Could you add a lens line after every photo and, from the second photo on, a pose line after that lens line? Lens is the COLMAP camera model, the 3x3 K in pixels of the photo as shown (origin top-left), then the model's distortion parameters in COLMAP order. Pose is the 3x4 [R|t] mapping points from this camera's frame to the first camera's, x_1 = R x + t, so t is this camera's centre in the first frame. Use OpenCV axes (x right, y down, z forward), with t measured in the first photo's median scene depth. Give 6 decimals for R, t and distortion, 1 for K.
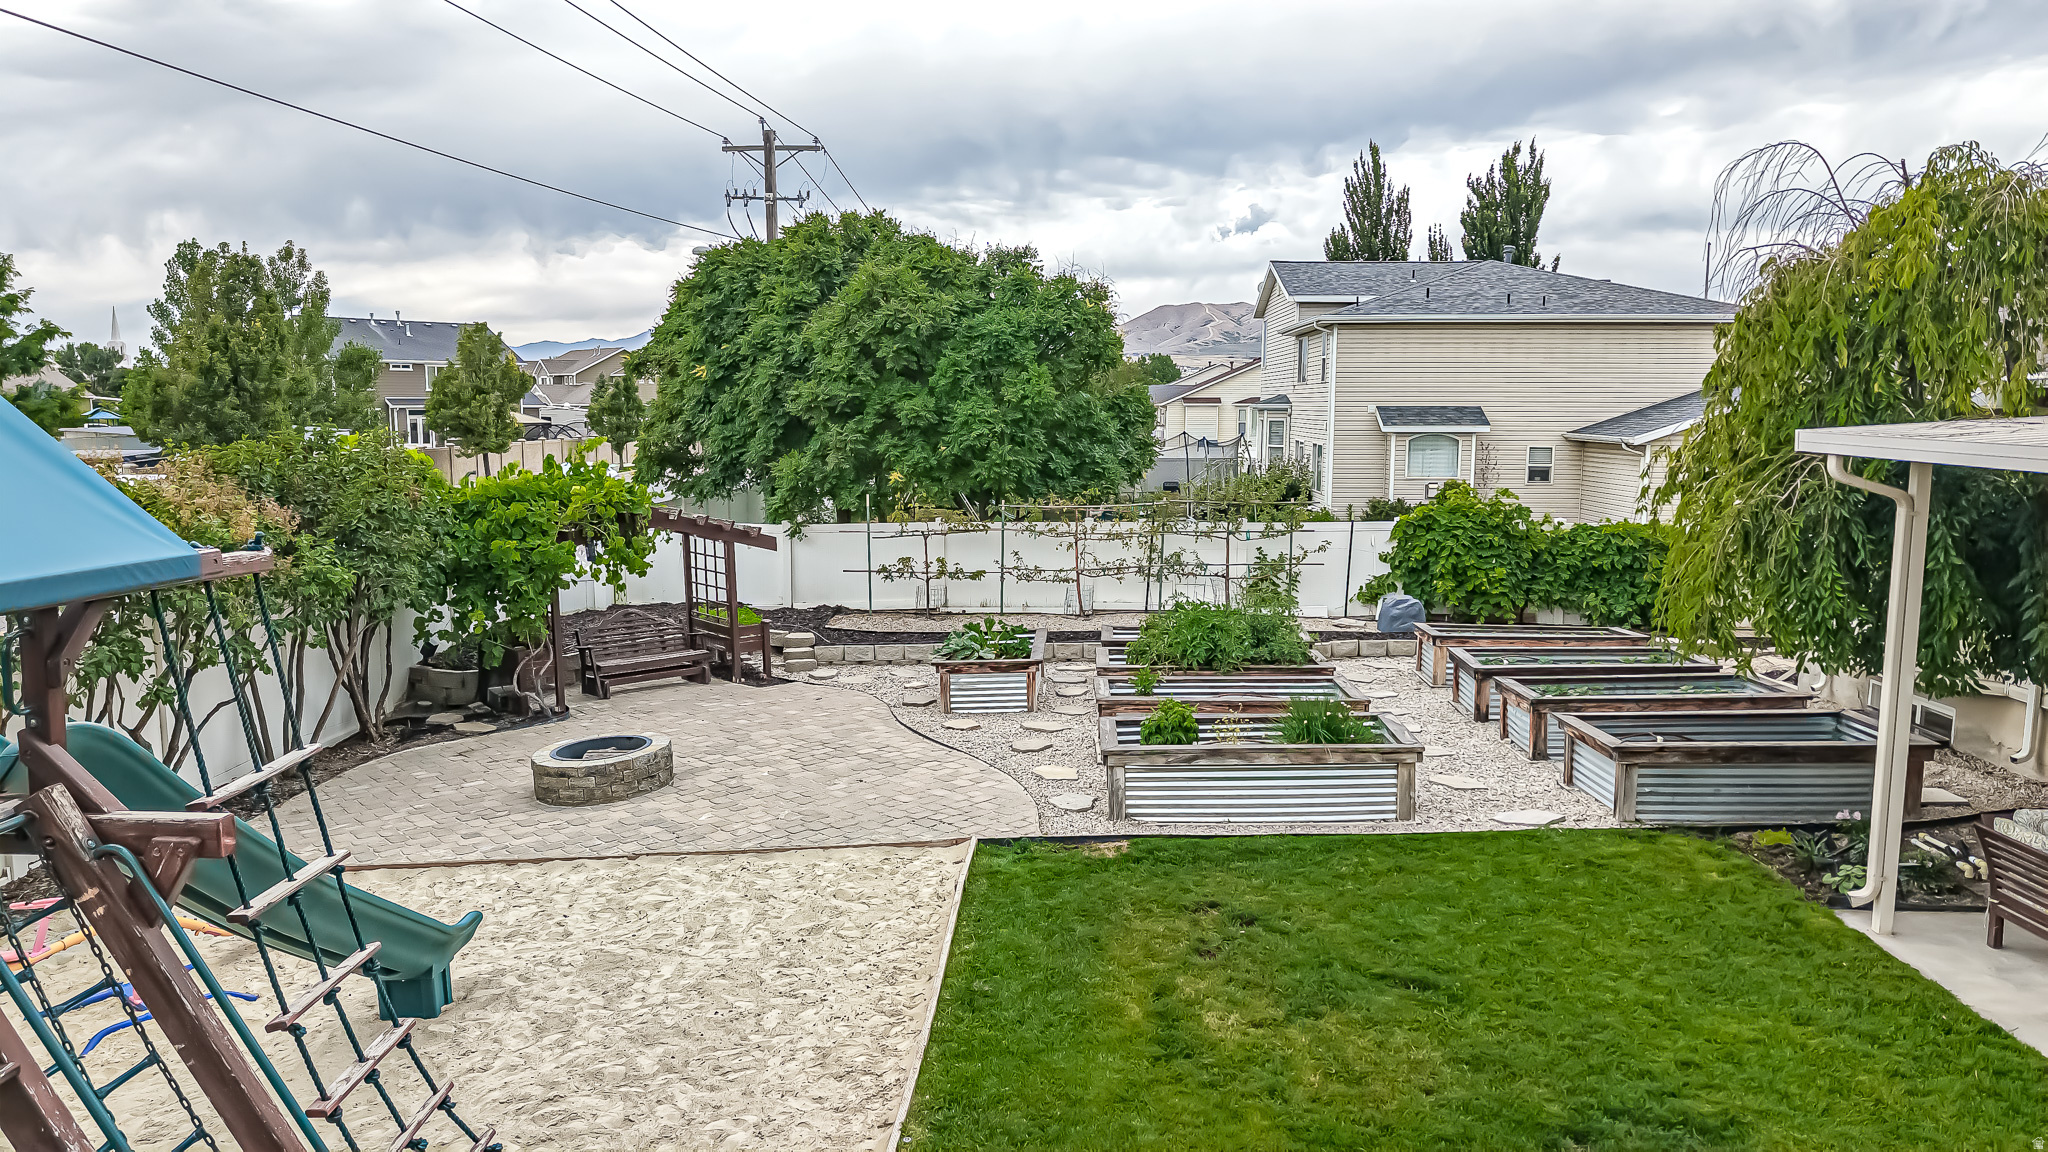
lens RADIAL K [[1355.4, 0, 1028.3], [0, 1355.4, 570.1], [0, 0, 1]] dist [0.141462, -0.296871]
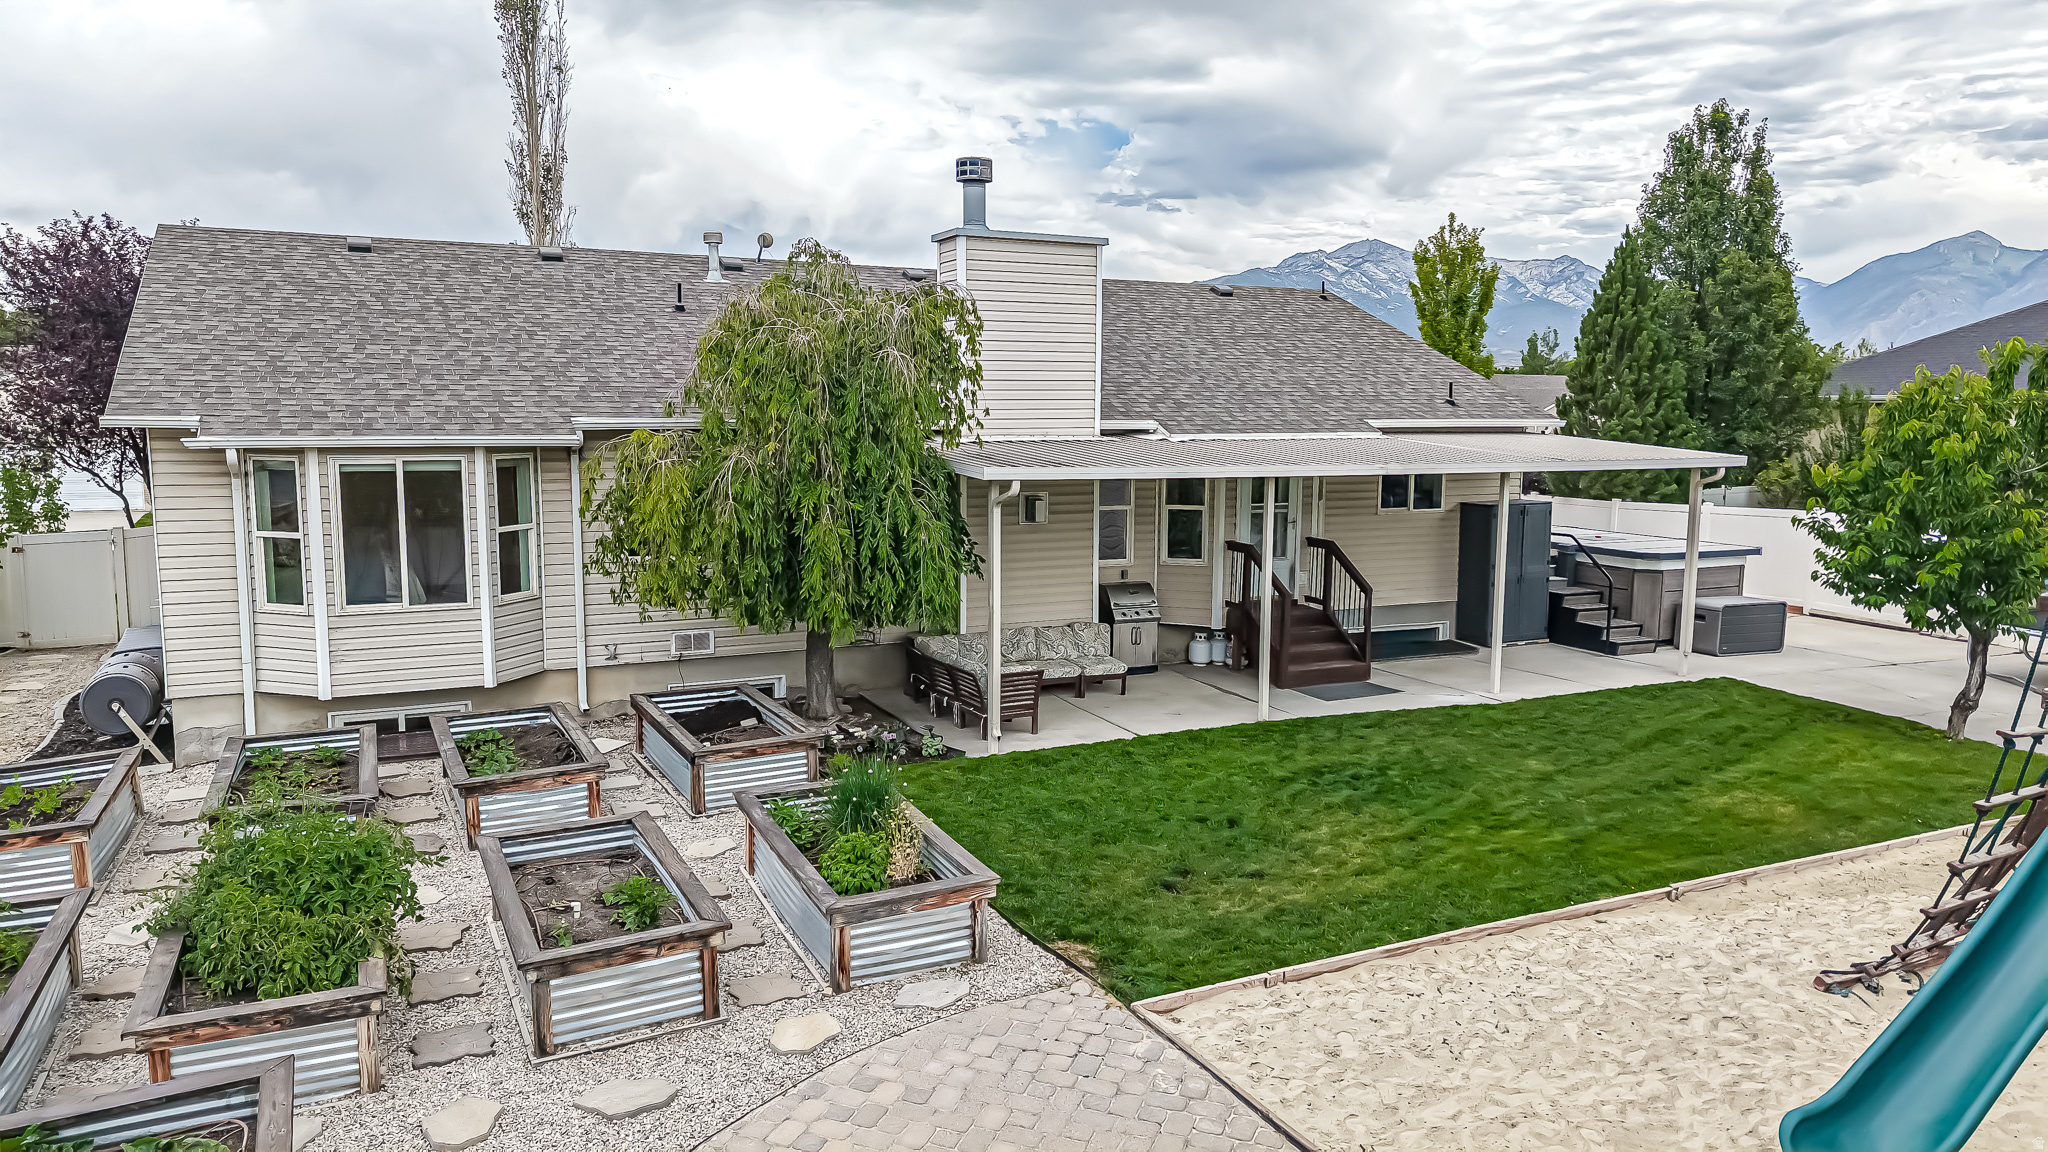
lens RADIAL K [[1371.8, 0, 1015.2], [0, 1371.8, 575.7], [0, 0, 1]] dist [0.009976, -0.002816]
pose [[-0.477641, -0.103878, 0.872393, -0.372304], [0.109662, 0.978170, 0.176514, -0.110648], [-0.871684, 0.179979, -0.455822, 0.743085]]
